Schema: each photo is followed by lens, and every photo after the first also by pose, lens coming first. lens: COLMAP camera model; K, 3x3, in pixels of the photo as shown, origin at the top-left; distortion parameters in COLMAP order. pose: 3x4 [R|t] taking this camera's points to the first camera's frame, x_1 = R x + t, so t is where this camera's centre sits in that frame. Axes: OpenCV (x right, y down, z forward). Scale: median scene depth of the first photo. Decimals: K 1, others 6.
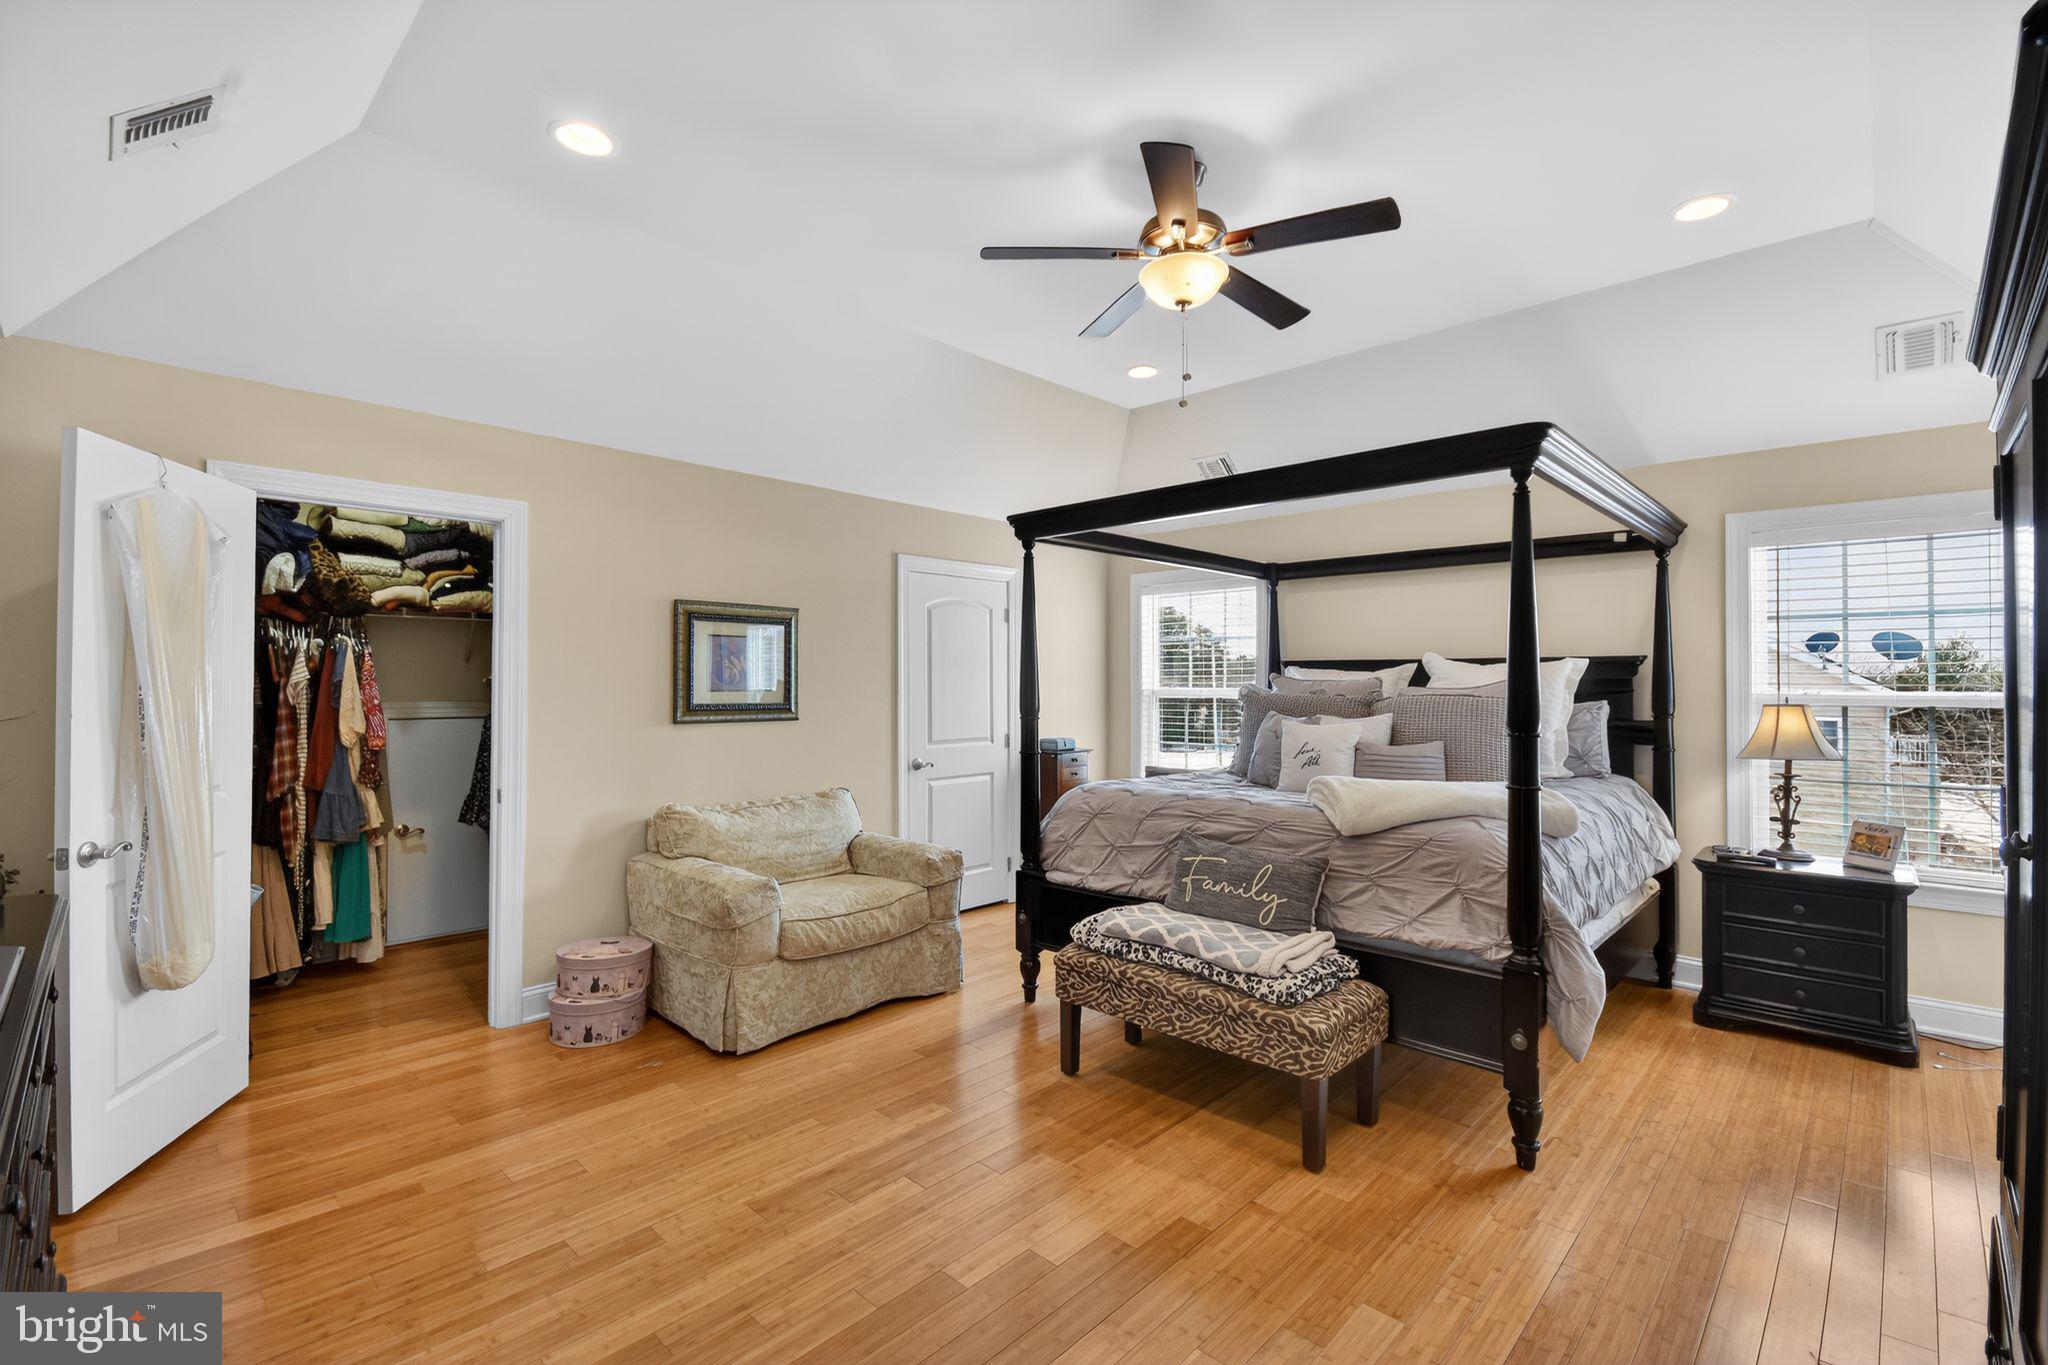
lens RADIAL K [[893.5, 0, 1022.7], [0, 893.5, 677.4], [0, 0, 1]] dist [-0.009871, -0.003444]
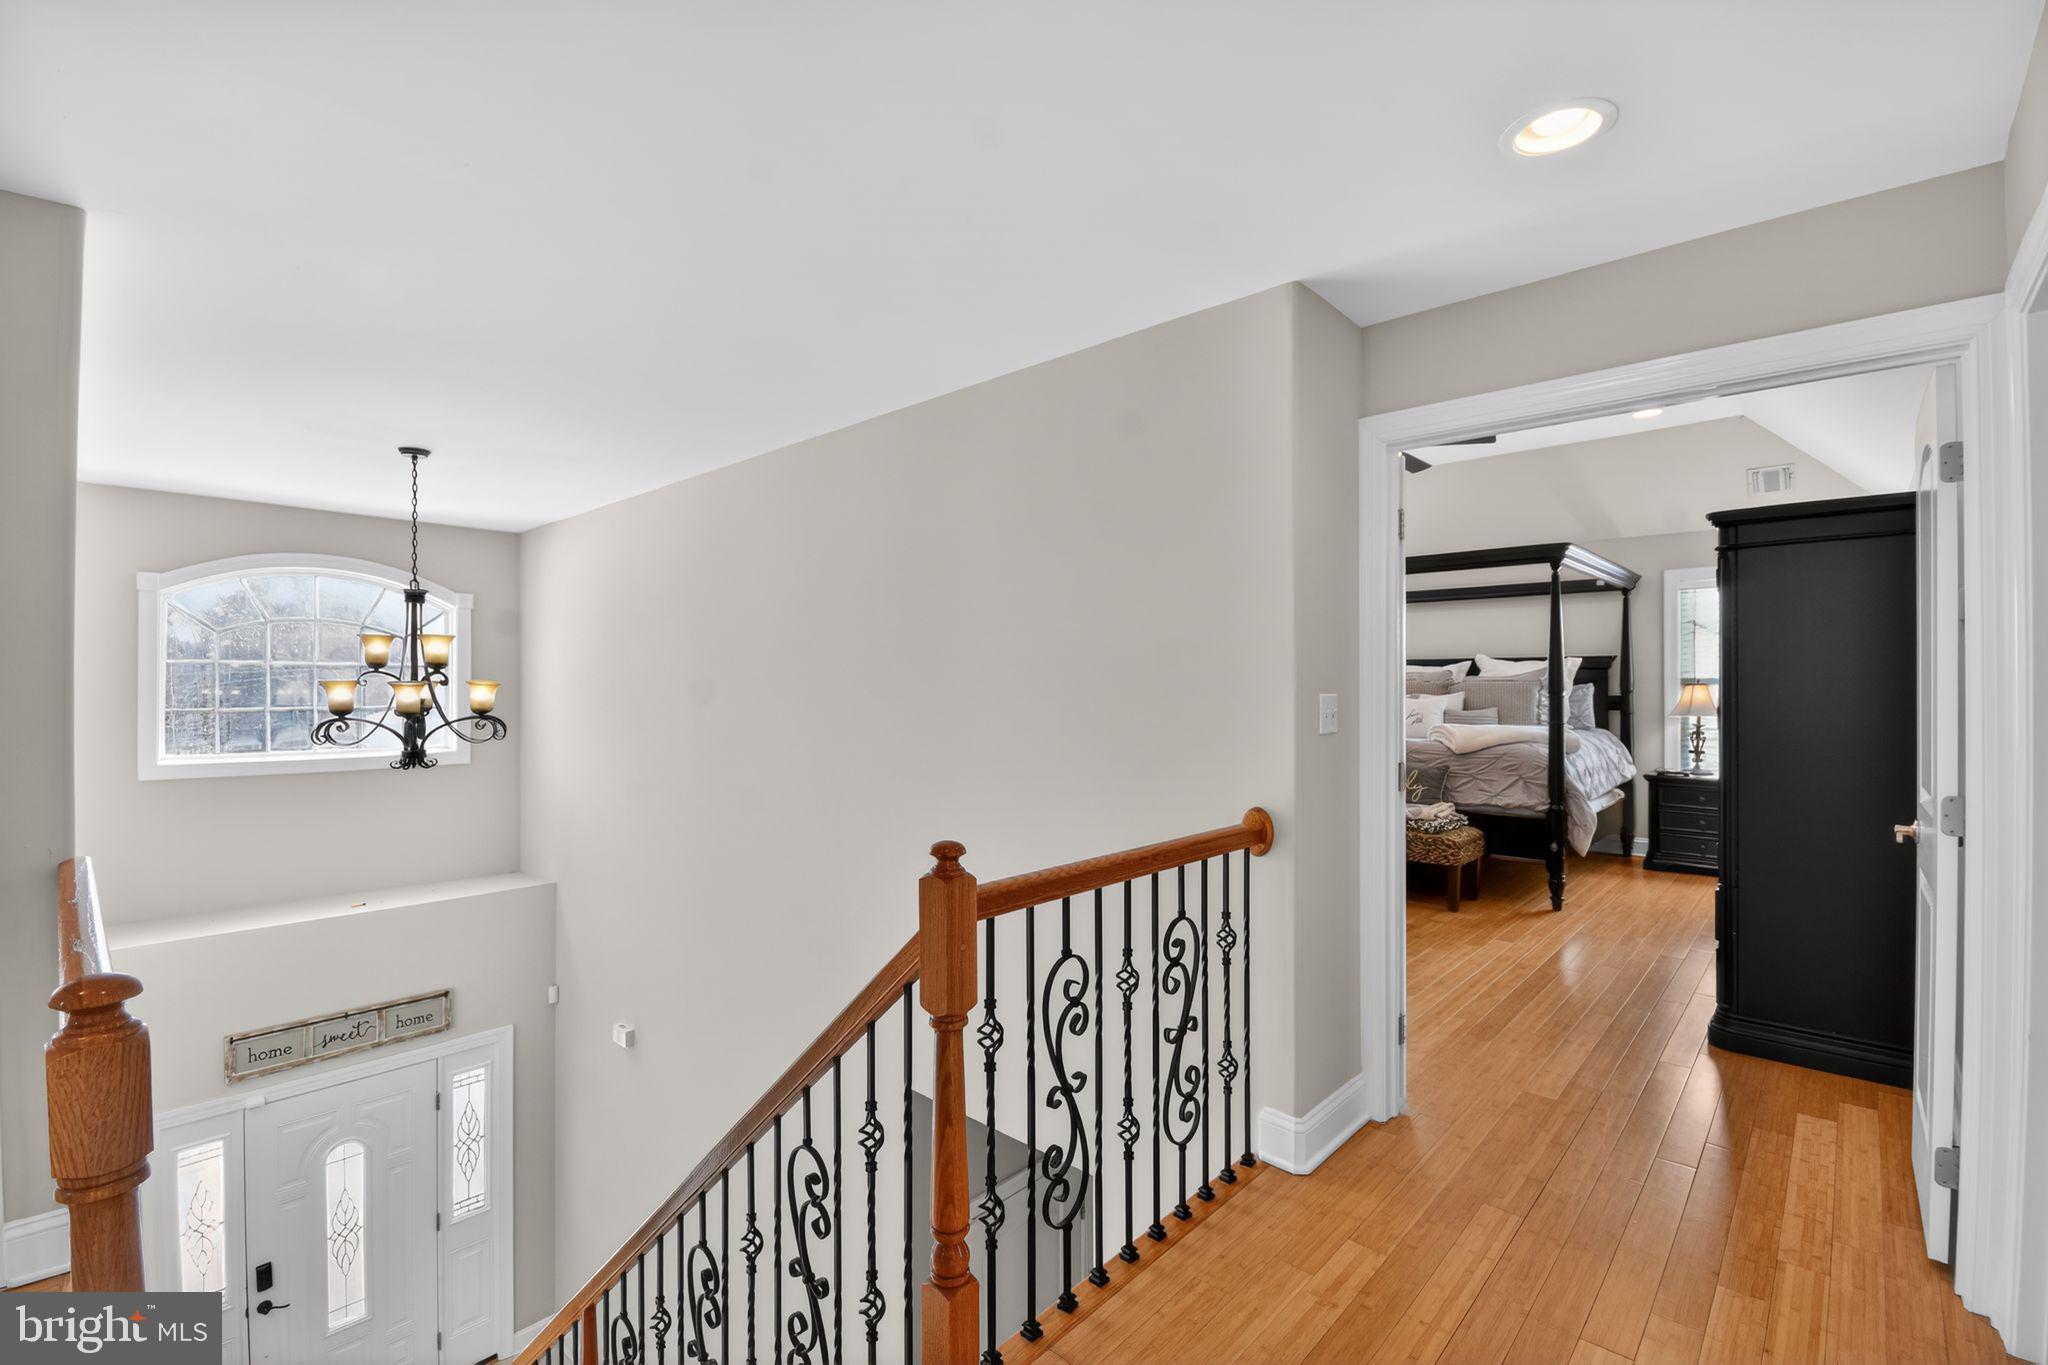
lens RADIAL K [[893.5, 0, 1025.6], [0, 893.5, 688.4], [0, 0, 1]] dist [-0.009871, -0.003444]
pose [[0.999683, -0.005549, 0.024557, -0.474599], [0.005244, 0.999909, 0.012464, 0.010883], [-0.024624, -0.012331, 0.999621, -0.679277]]
